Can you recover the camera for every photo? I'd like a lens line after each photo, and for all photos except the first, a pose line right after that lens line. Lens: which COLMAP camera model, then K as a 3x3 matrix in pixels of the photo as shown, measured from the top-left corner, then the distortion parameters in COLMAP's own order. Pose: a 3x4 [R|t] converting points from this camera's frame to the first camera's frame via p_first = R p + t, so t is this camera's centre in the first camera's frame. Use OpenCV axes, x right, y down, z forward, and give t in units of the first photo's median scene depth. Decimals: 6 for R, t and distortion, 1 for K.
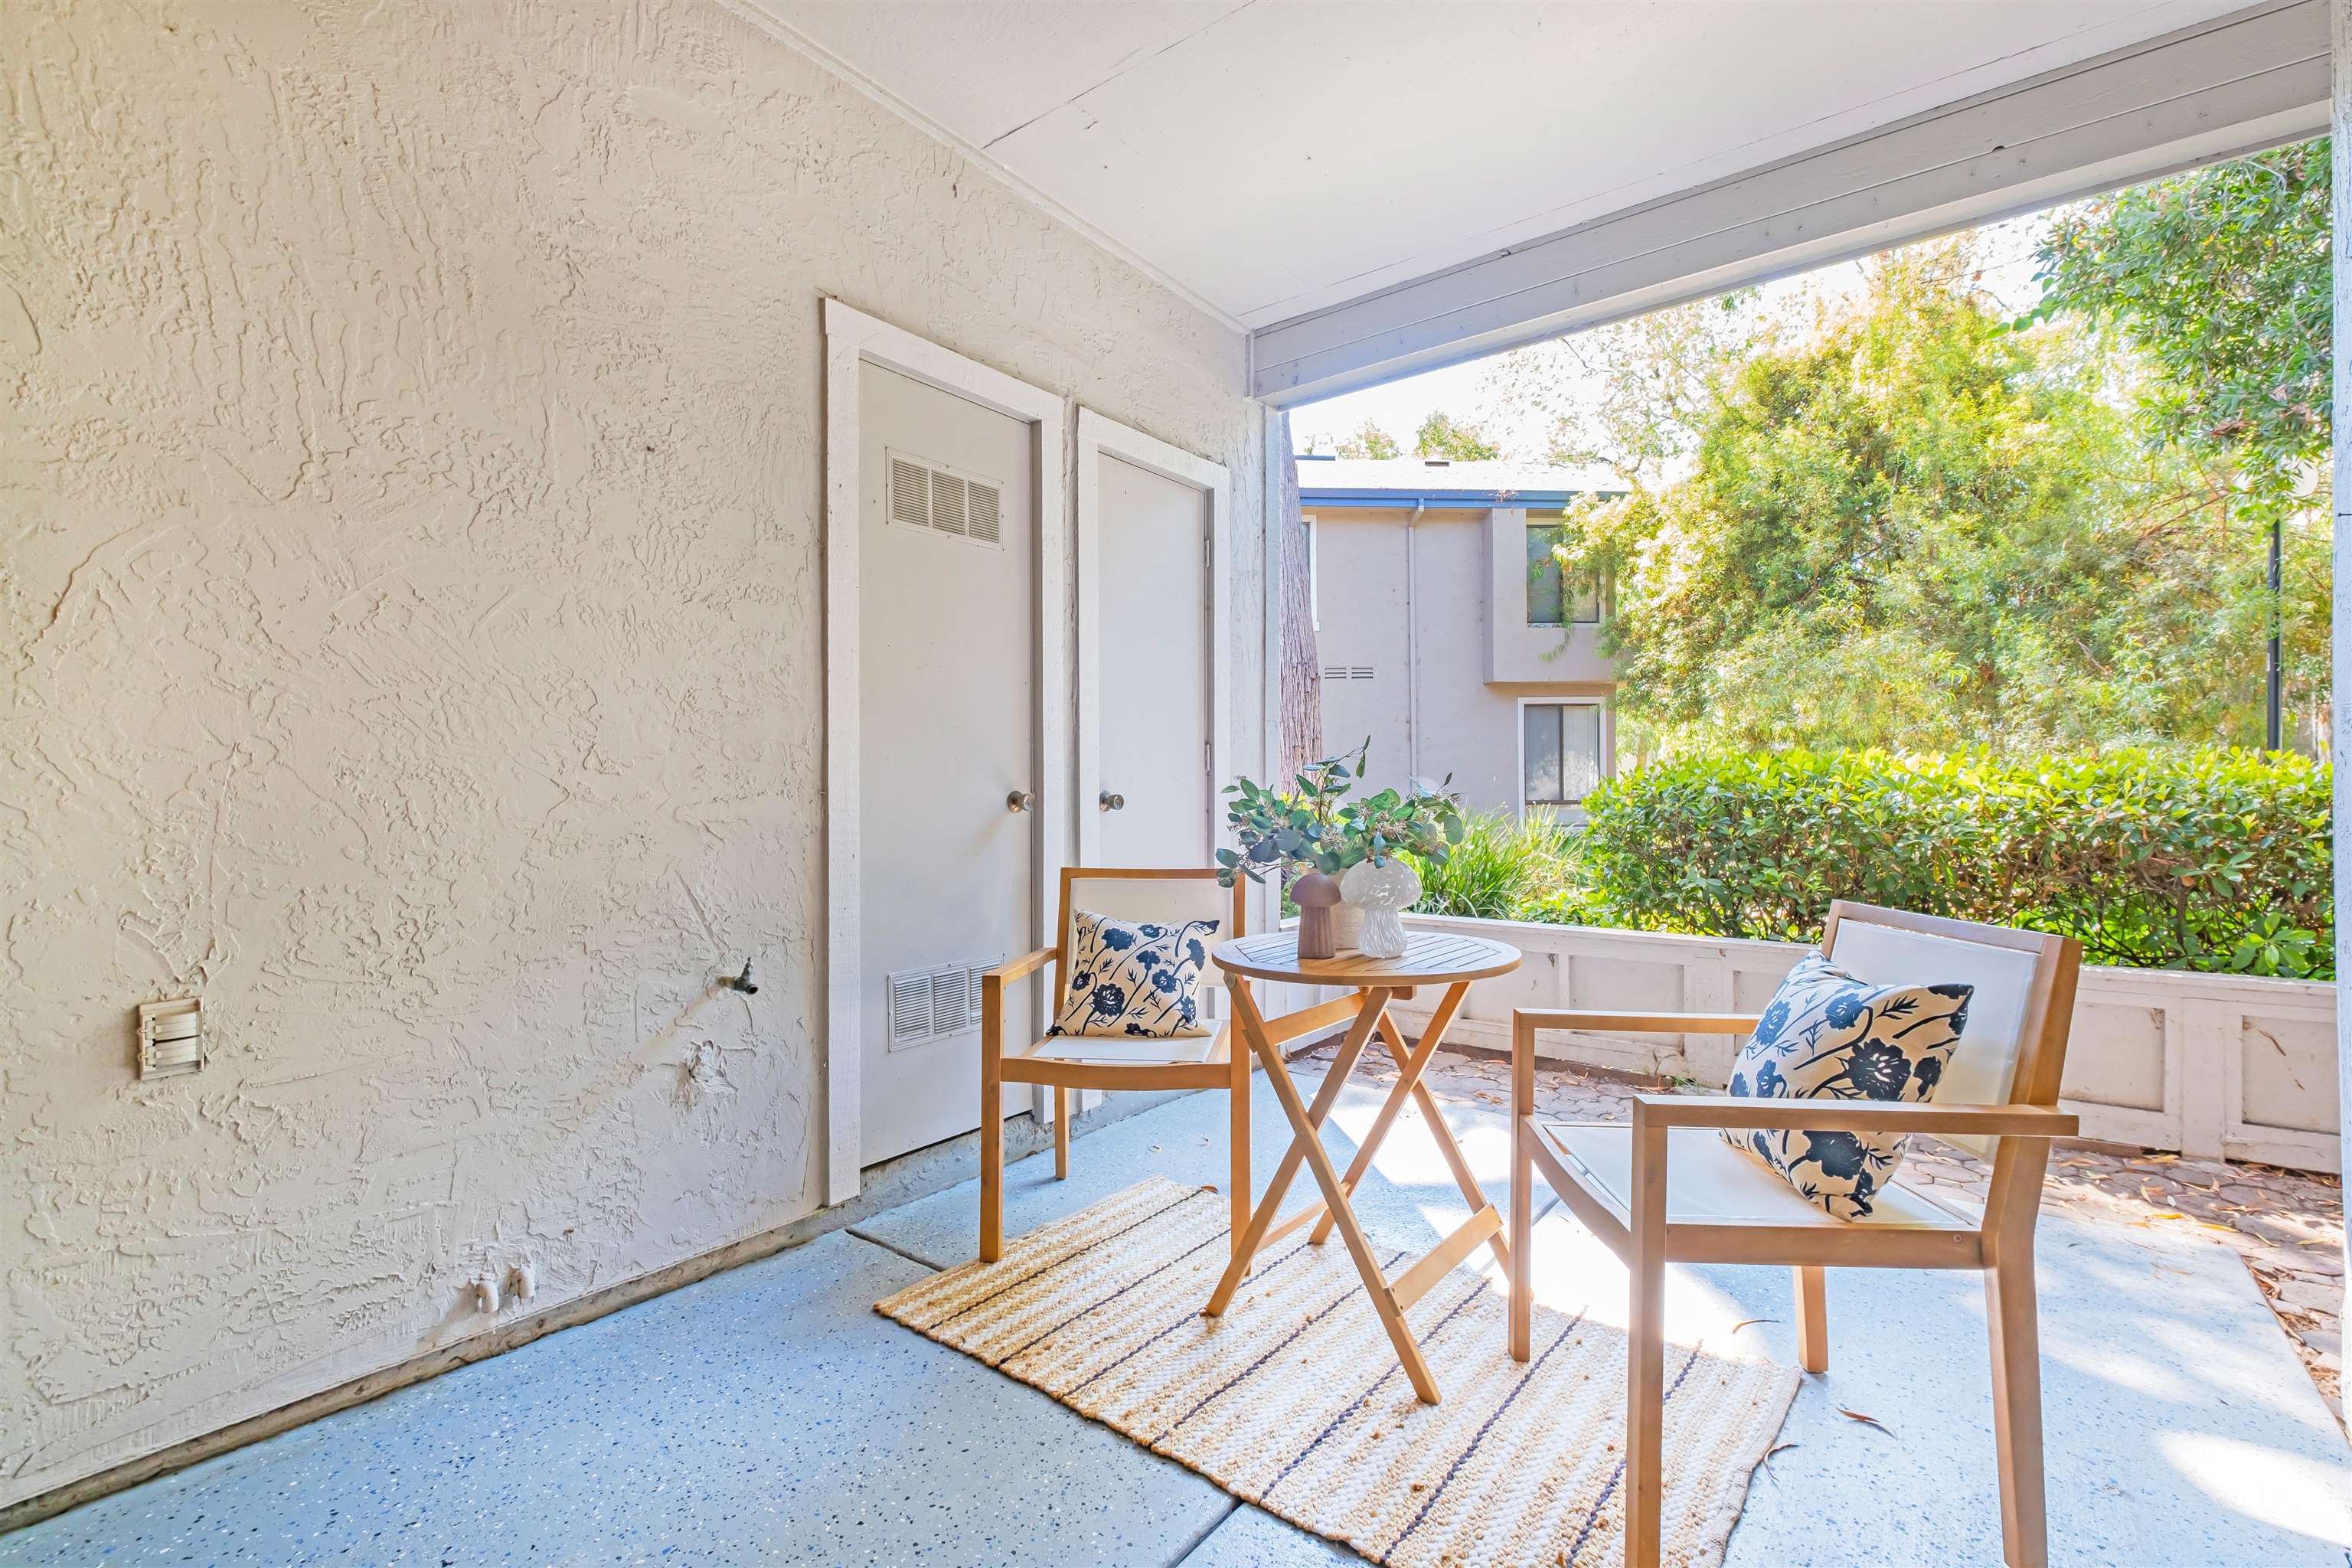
lens RADIAL K [[1014.7, 0, 1235.6], [0, 1014.7, 797.8], [0, 0, 1]] dist [0.000007, -0.000147]
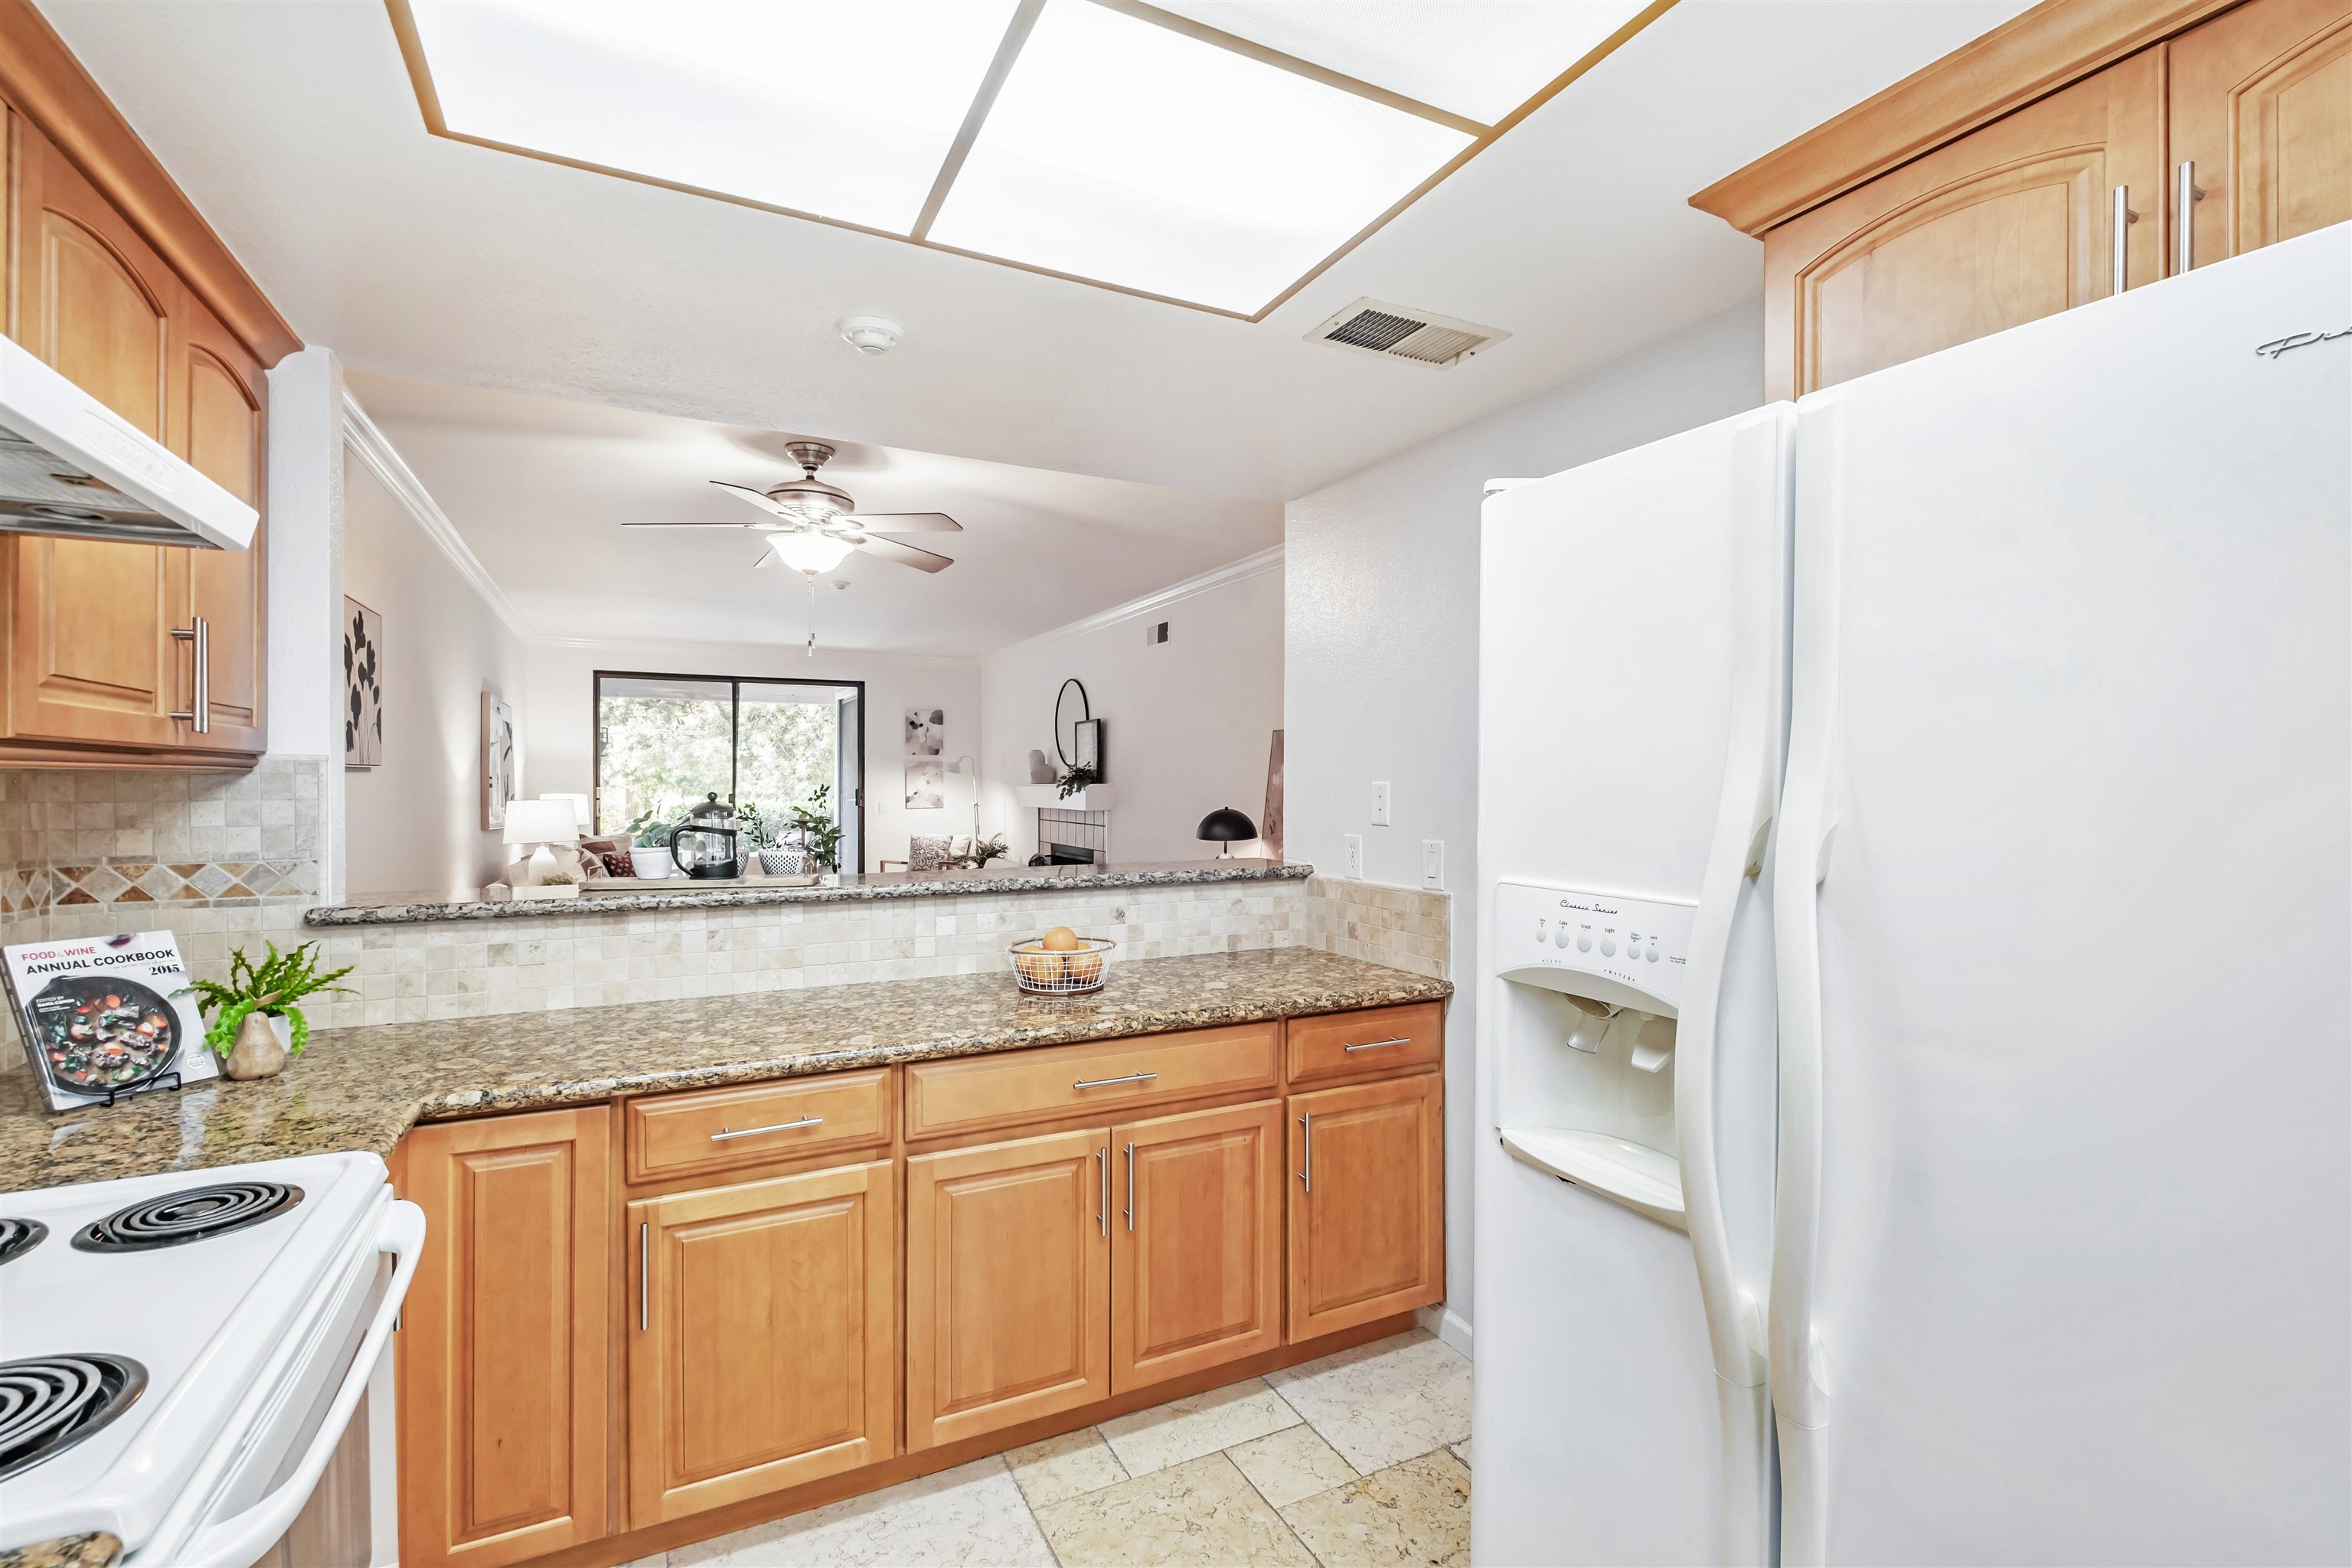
lens RADIAL K [[1017.1, 0, 1176.0], [0, 1017.1, 784.0], [0, 0, 1]] dist [0.001738, -0.000632]
pose [[0.449357, 0.005869, 0.893333, -2.021498], [-0.000471, 0.999980, -0.006333, -0.082270], [-0.893352, 0.002425, 0.449350, -2.078771]]
